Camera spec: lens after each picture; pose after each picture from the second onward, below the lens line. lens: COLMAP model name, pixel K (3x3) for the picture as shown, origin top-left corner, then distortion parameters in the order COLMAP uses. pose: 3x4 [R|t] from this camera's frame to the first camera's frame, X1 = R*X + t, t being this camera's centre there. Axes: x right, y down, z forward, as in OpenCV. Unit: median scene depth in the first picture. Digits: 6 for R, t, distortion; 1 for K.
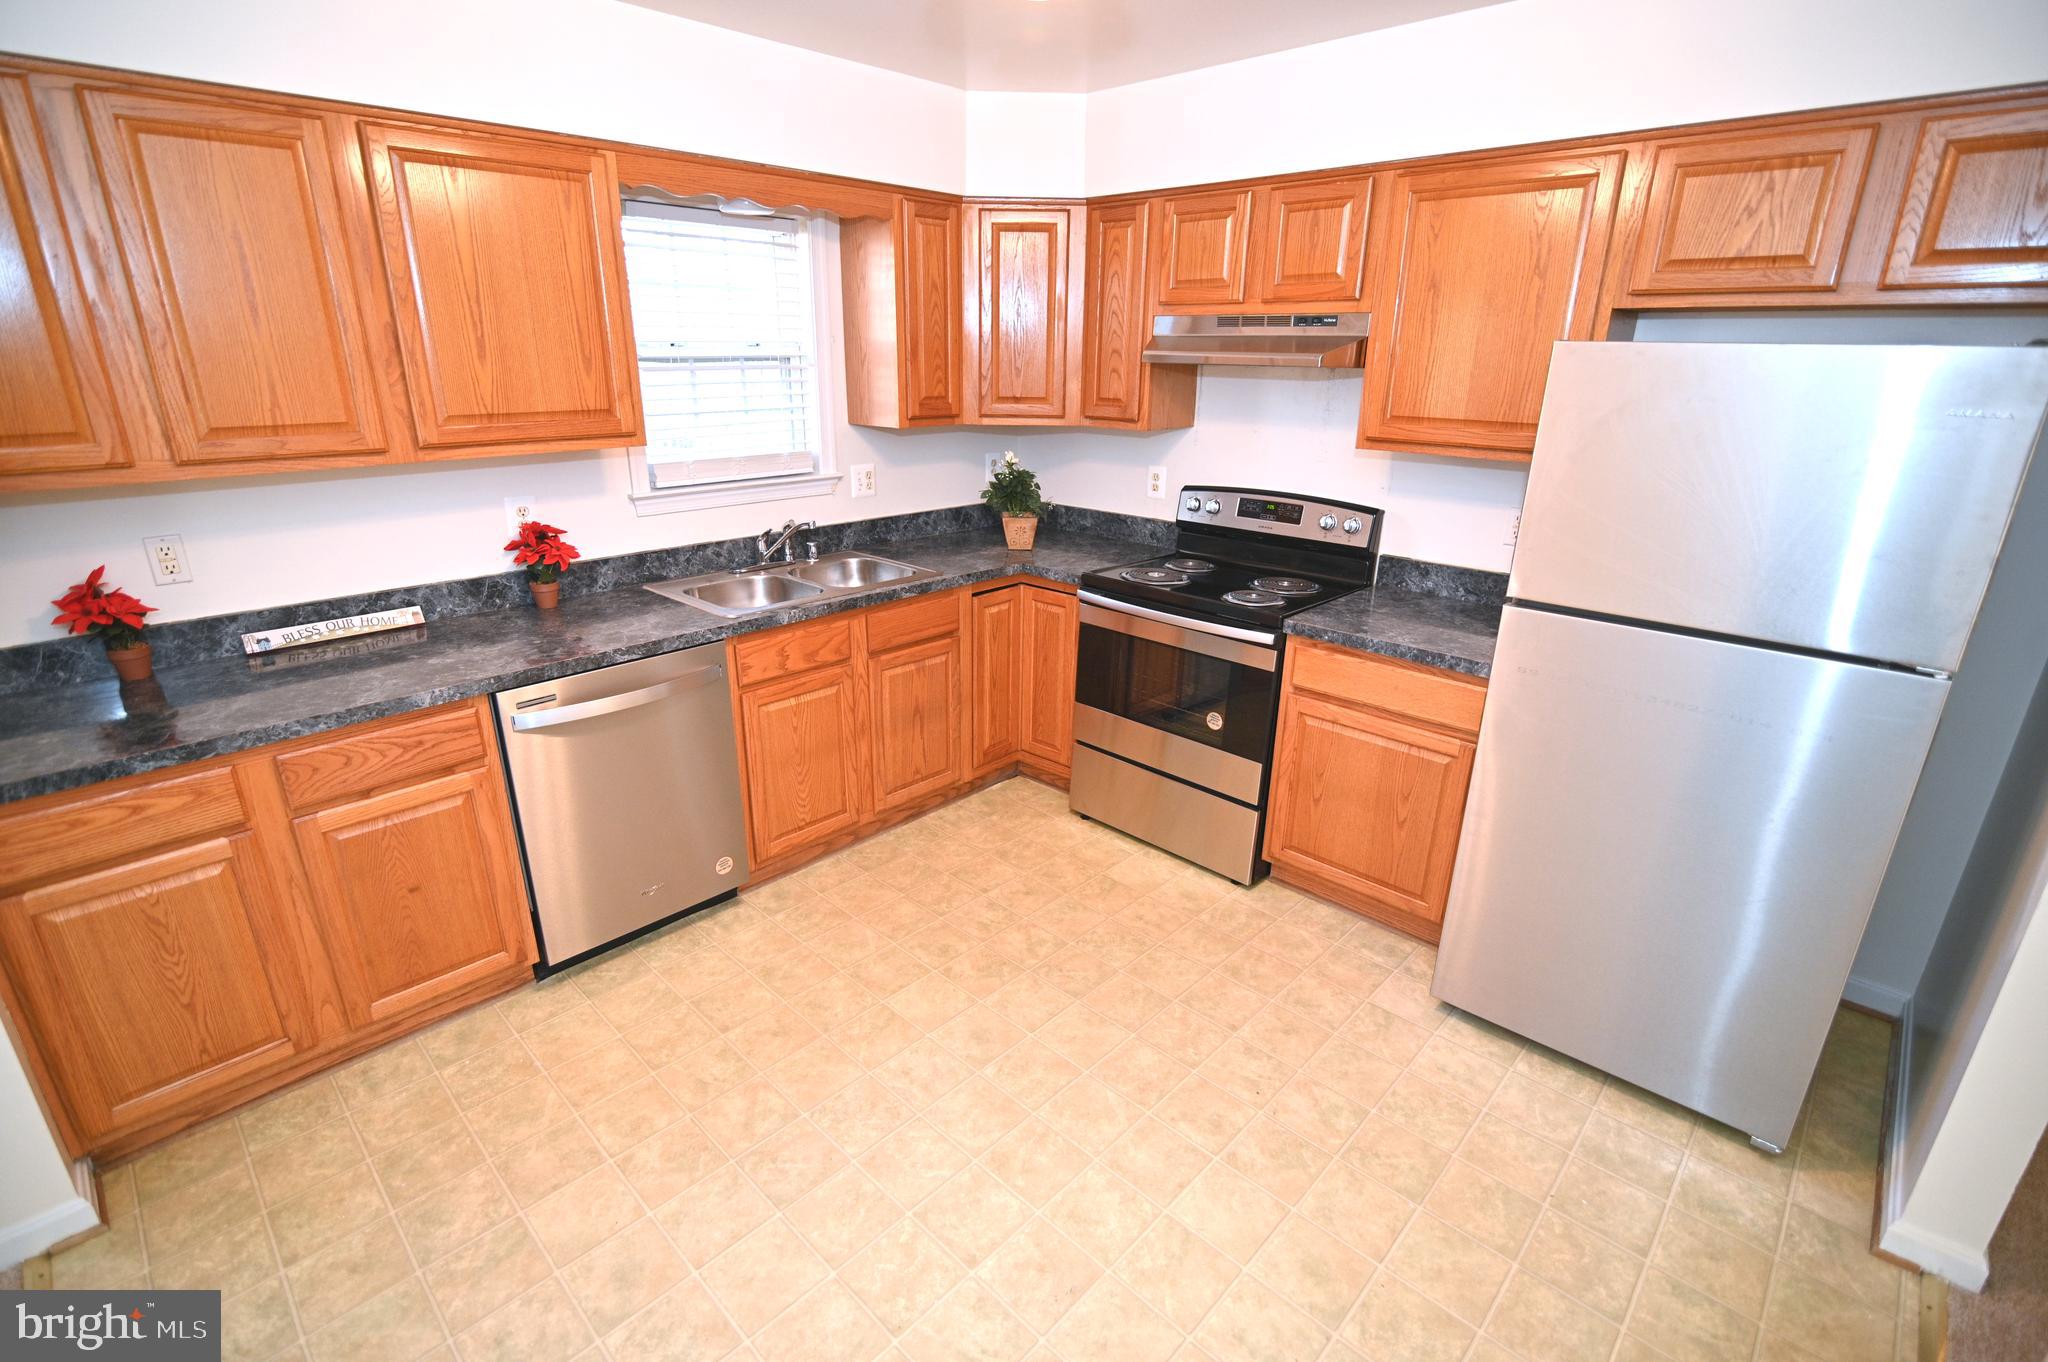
lens RADIAL K [[934.9, 0, 1013.6], [0, 934.9, 680.5], [0, 0, 1]] dist [-0.021581, 0.001866]
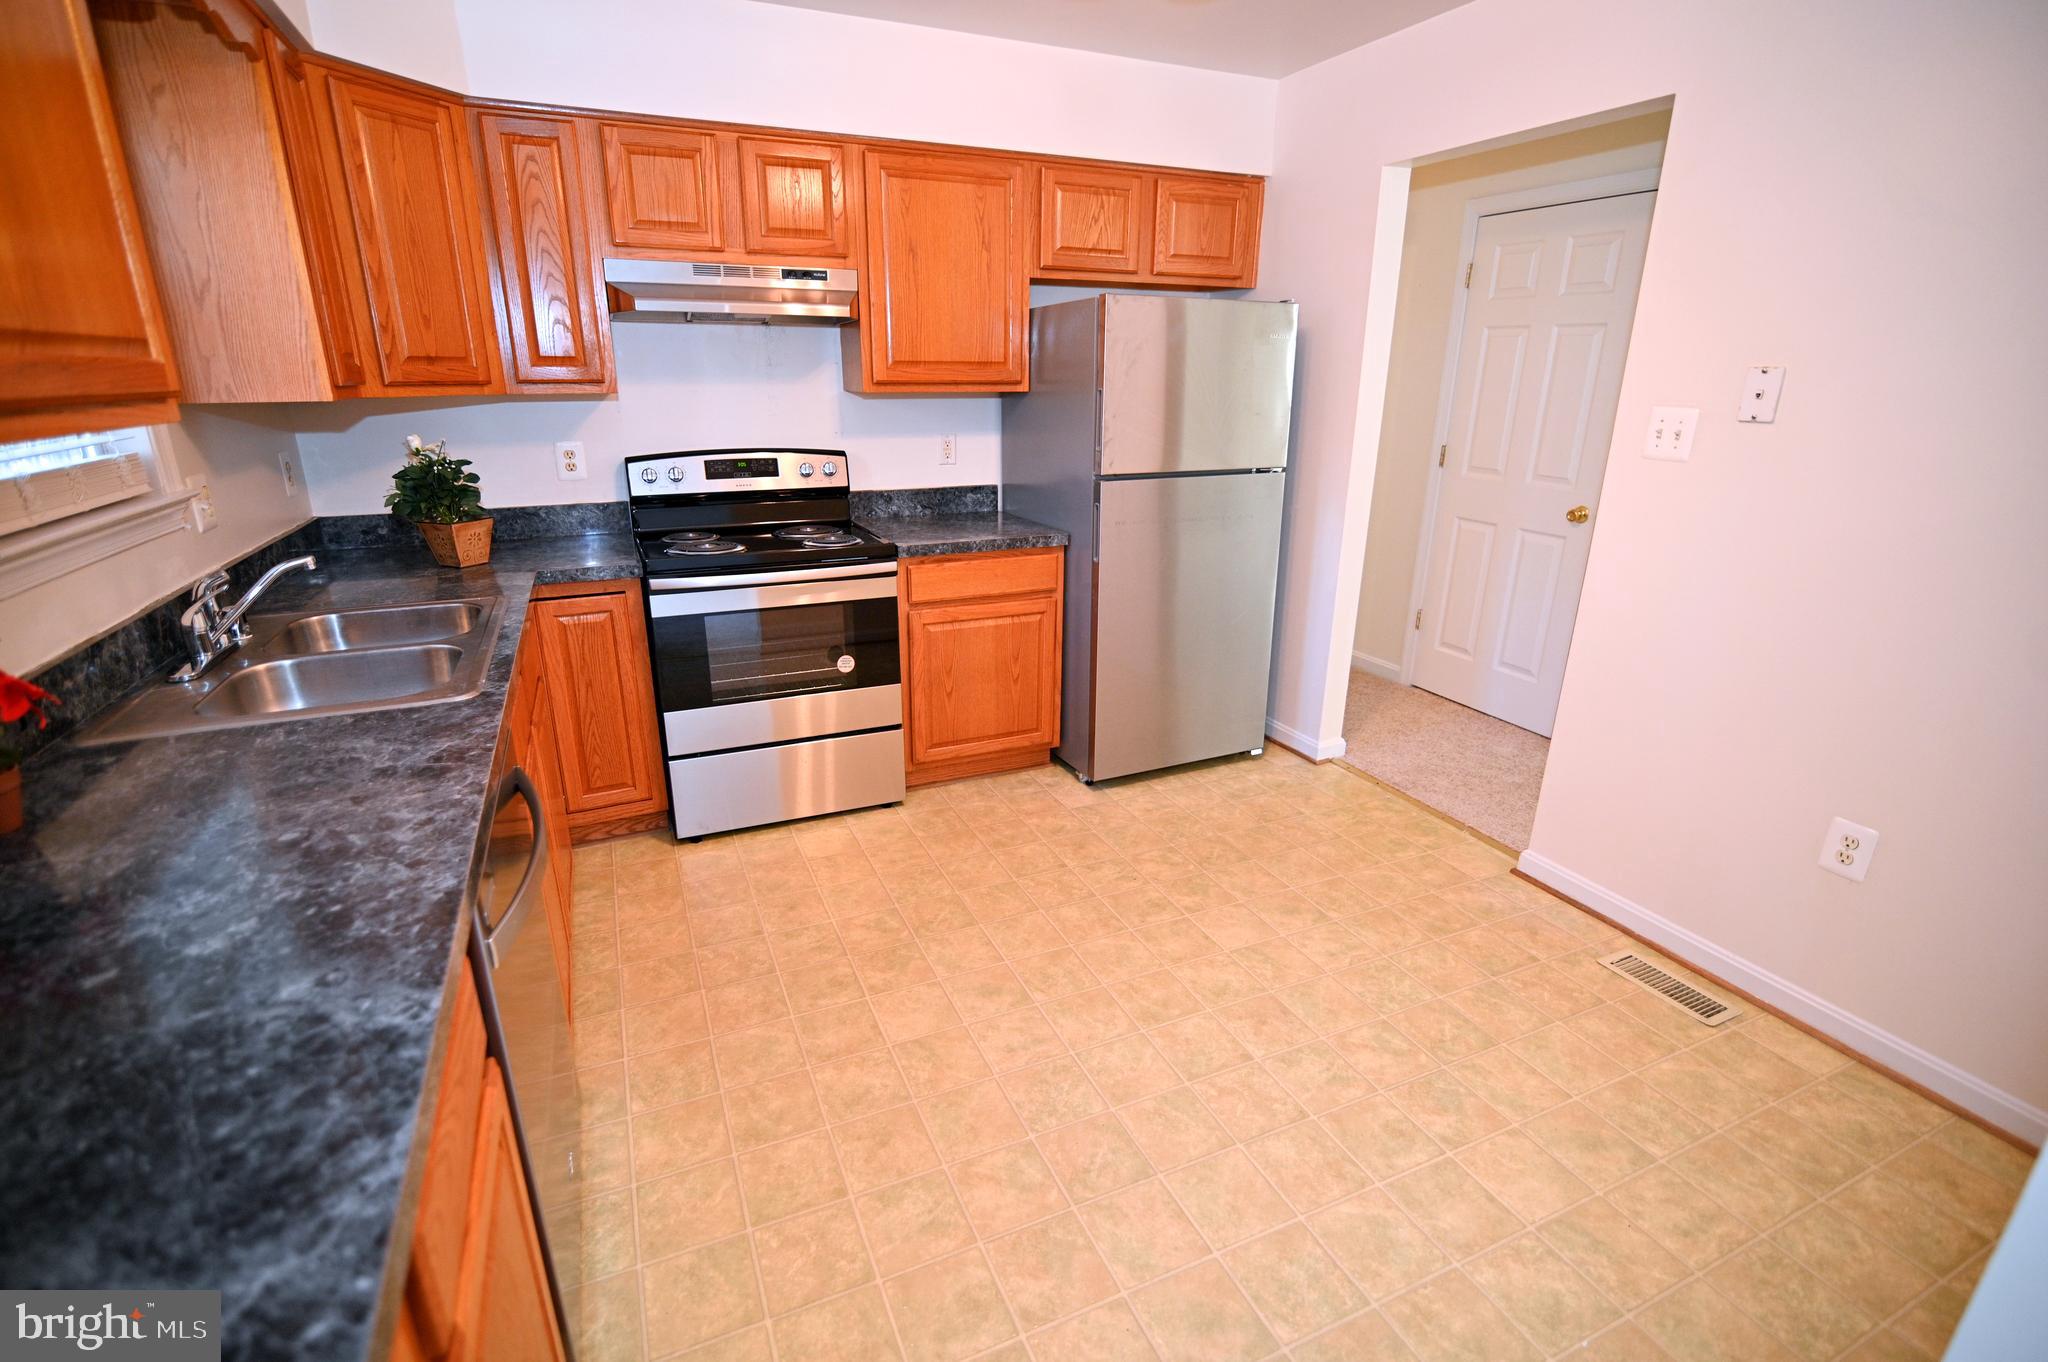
lens RADIAL K [[934.9, 0, 1017.7], [0, 934.9, 687.7], [0, 0, 1]] dist [-0.021581, 0.001866]
pose [[0.373180, -0.303286, 0.876787, -0.669498], [0.306764, 0.932239, 0.191901, -0.076627], [-0.875576, 0.197353, 0.440930, 0.416097]]
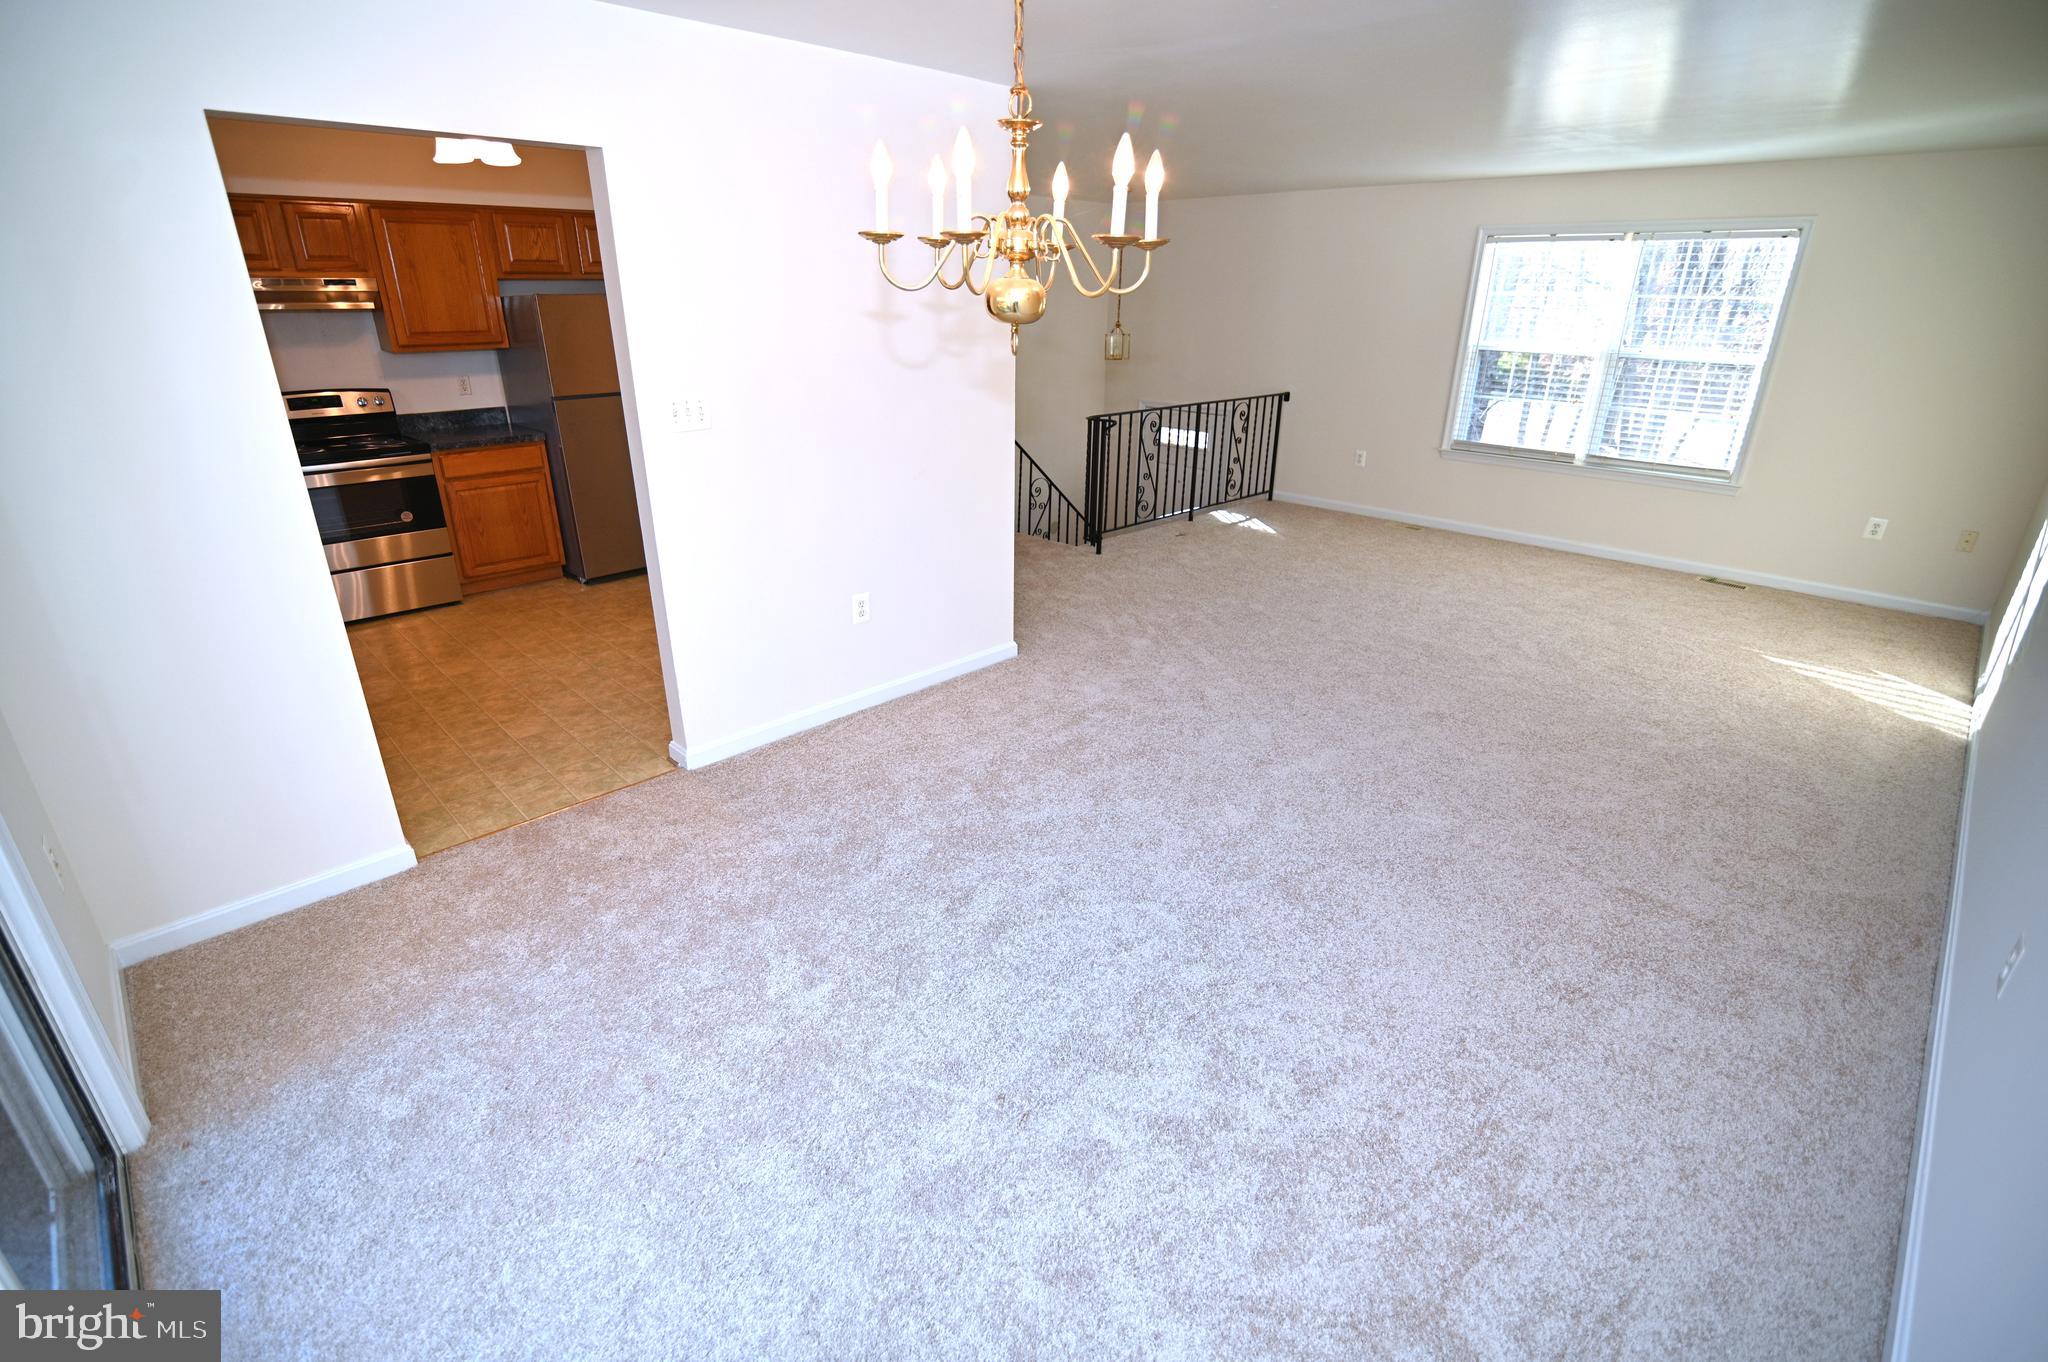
lens RADIAL K [[934.9, 0, 1006.6], [0, 934.9, 676.2], [0, 0, 1]] dist [-0.021581, 0.001866]
pose [[0.024985, -0.387029, 0.921729, -1.567048], [0.331366, 0.873098, 0.357627, 0.060220], [-0.943171, 0.296495, 0.150062, -0.237441]]
